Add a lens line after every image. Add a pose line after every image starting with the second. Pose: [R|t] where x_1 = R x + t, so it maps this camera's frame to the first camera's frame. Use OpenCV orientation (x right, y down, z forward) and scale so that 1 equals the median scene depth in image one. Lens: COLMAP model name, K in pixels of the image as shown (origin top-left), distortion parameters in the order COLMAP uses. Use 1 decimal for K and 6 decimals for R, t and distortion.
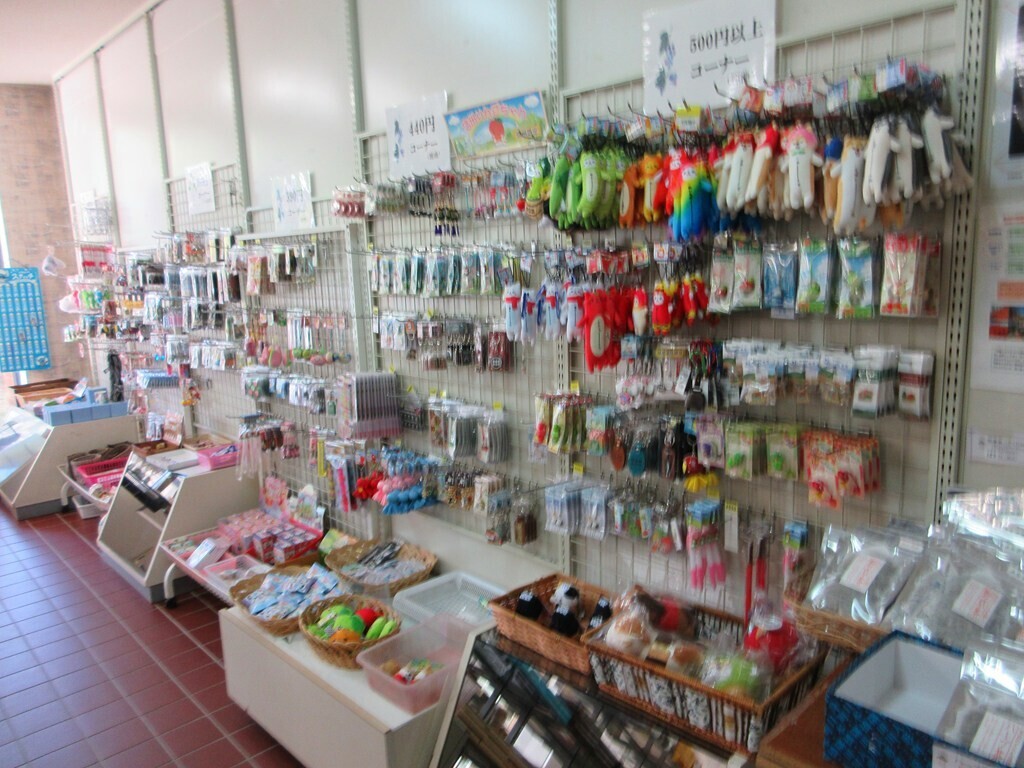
lens RADIAL K [[756.5, 0, 512.0], [0, 756.5, 384.0], [0, 0, 1]] dist [0.001743, -0.003640]
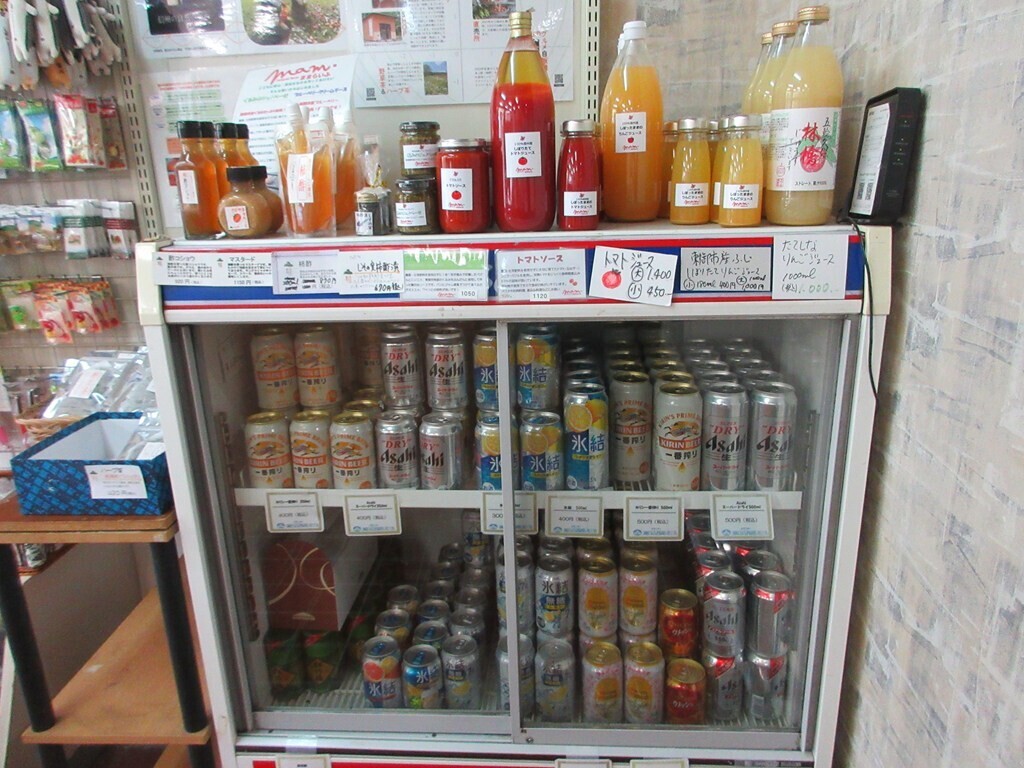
lens RADIAL K [[756.5, 0, 512.0], [0, 756.5, 384.0], [0, 0, 1]] dist [0.001743, -0.003640]
pose [[0.728305, -0.193981, 0.657224, 0.154210], [0.118653, 0.980308, 0.157855, 0.128555], [-0.674902, -0.036985, 0.736980, -0.311263]]
